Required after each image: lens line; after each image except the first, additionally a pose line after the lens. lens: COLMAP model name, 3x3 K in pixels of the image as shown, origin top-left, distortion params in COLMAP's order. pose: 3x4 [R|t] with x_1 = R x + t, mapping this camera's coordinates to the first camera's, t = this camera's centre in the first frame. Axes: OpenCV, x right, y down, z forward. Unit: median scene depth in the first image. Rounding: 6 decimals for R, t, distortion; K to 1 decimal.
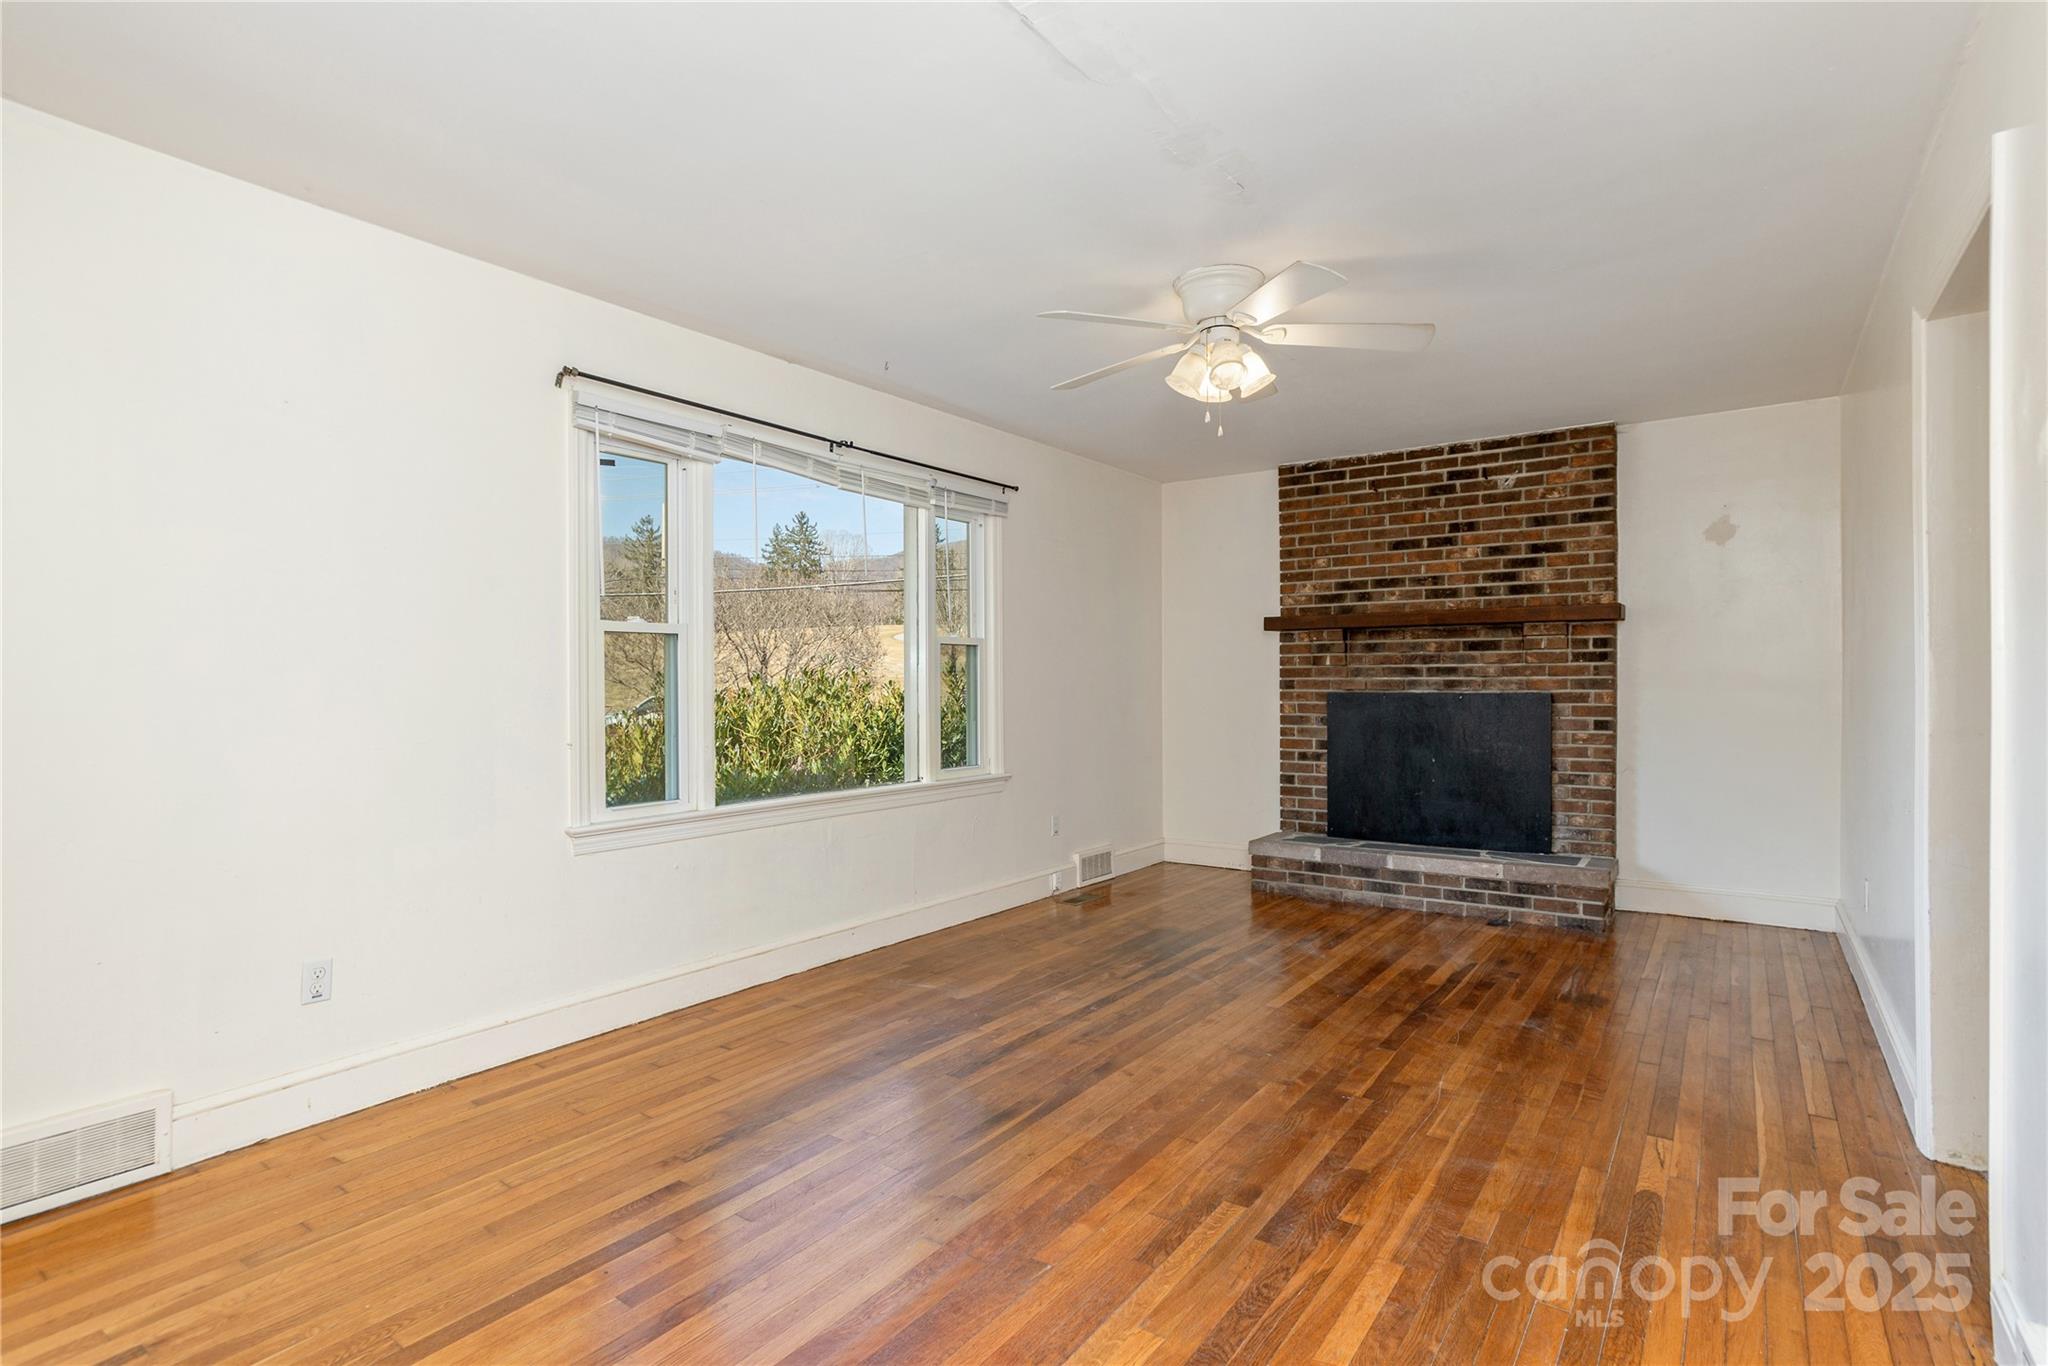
lens RADIAL K [[989.2, 0, 1035.7], [0, 989.2, 679.3], [0, 0, 1]] dist [-0.012456, 0.004344]
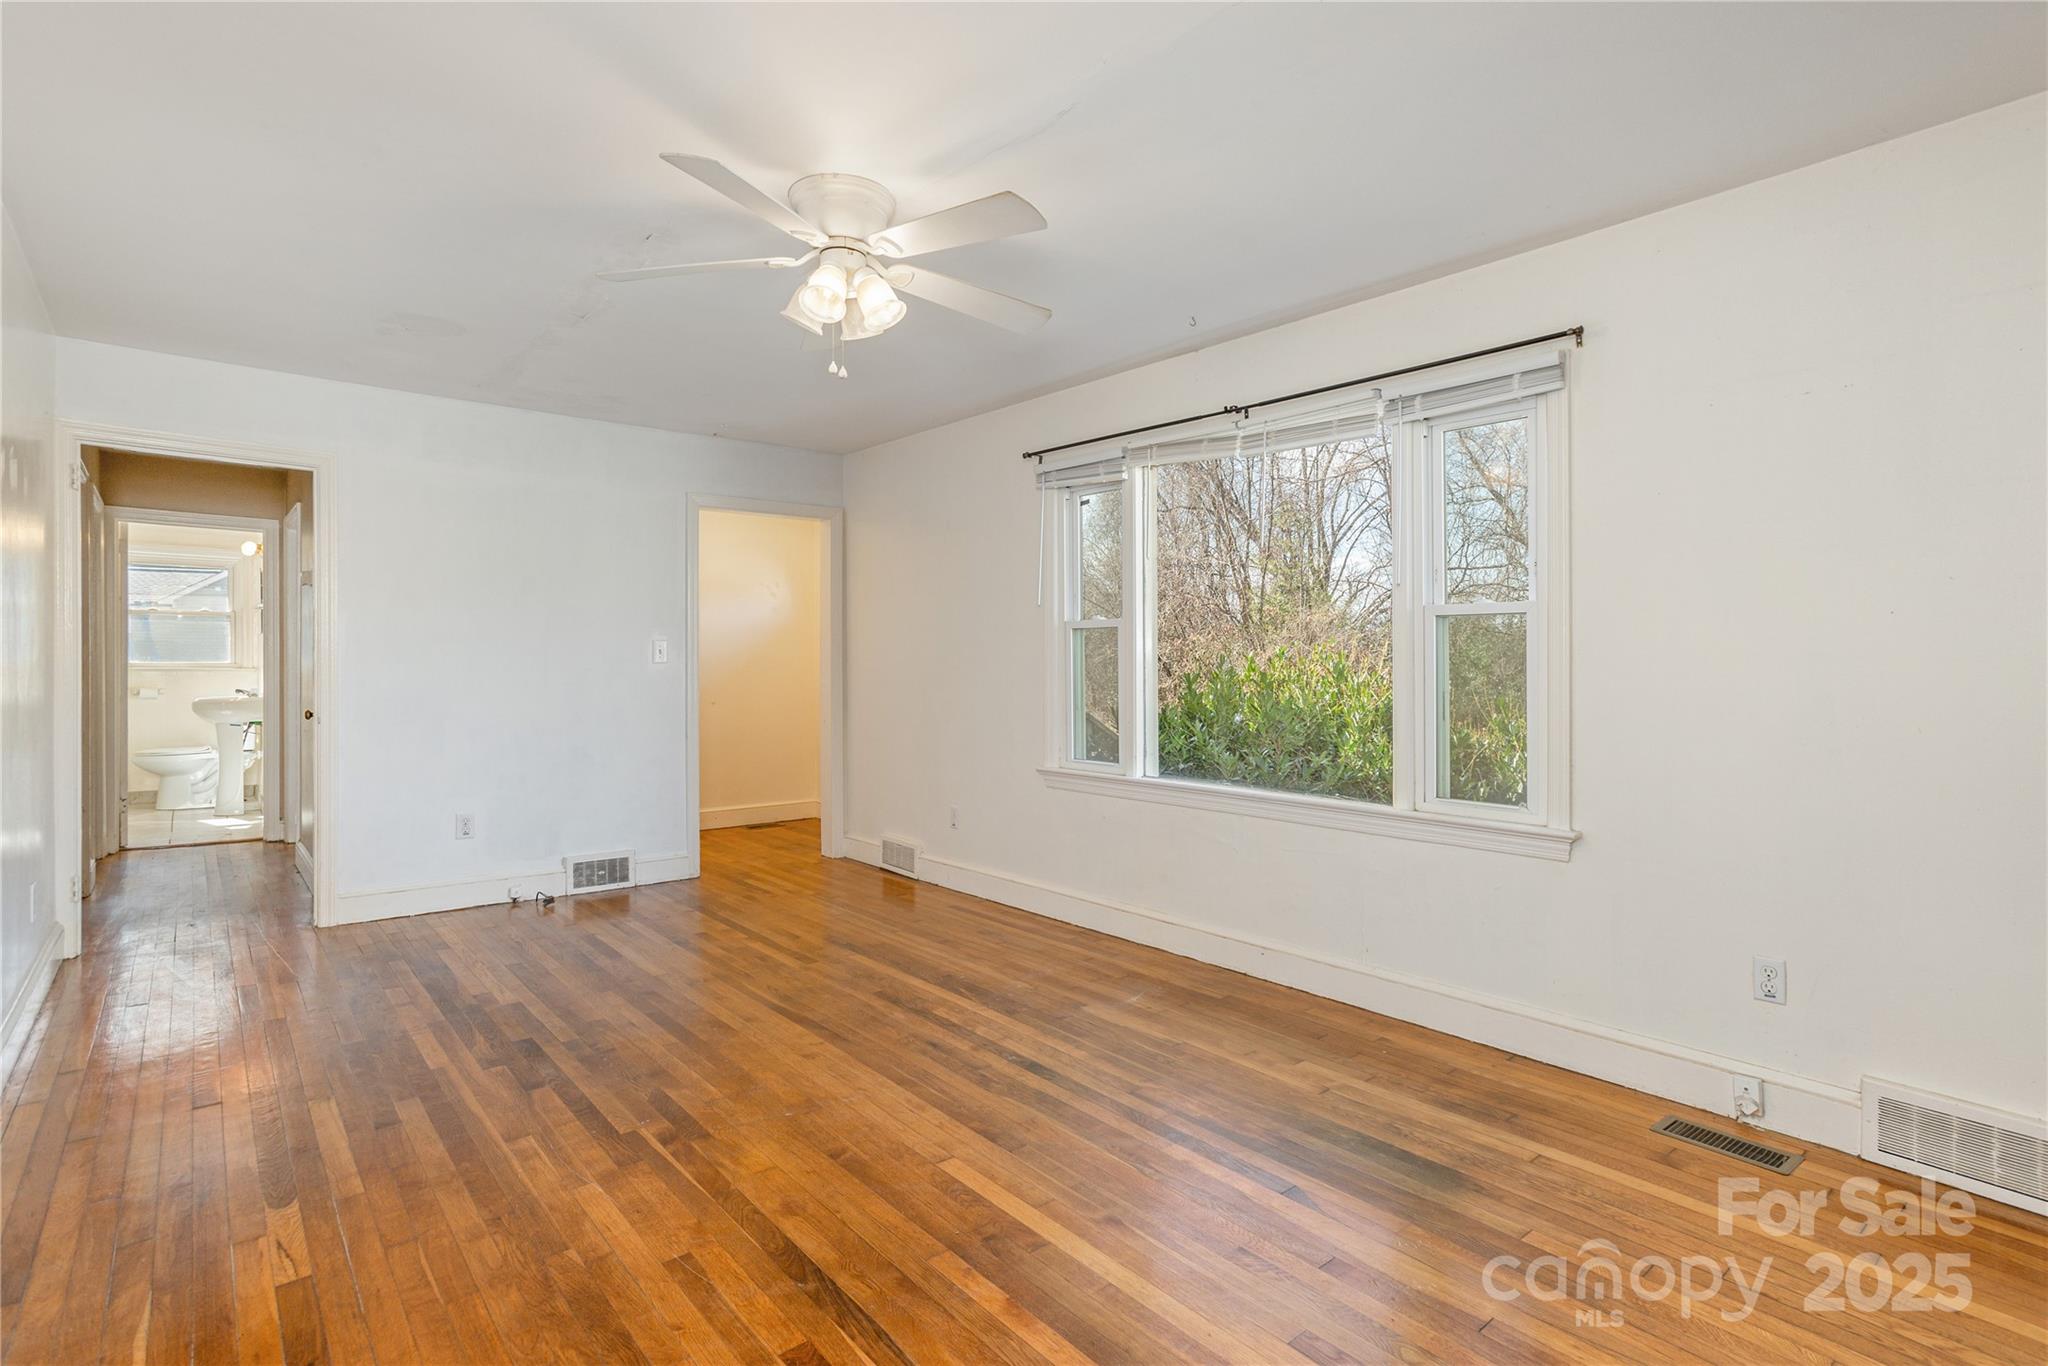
lens RADIAL K [[989.2, 0, 1038.5], [0, 989.2, 678.6], [0, 0, 1]] dist [-0.012456, 0.004344]
pose [[-0.236441, 0.010877, -0.971585, 0.953143], [-0.002928, 0.999925, 0.011907, 0.001961], [0.971641, 0.005660, -0.236392, 1.345942]]
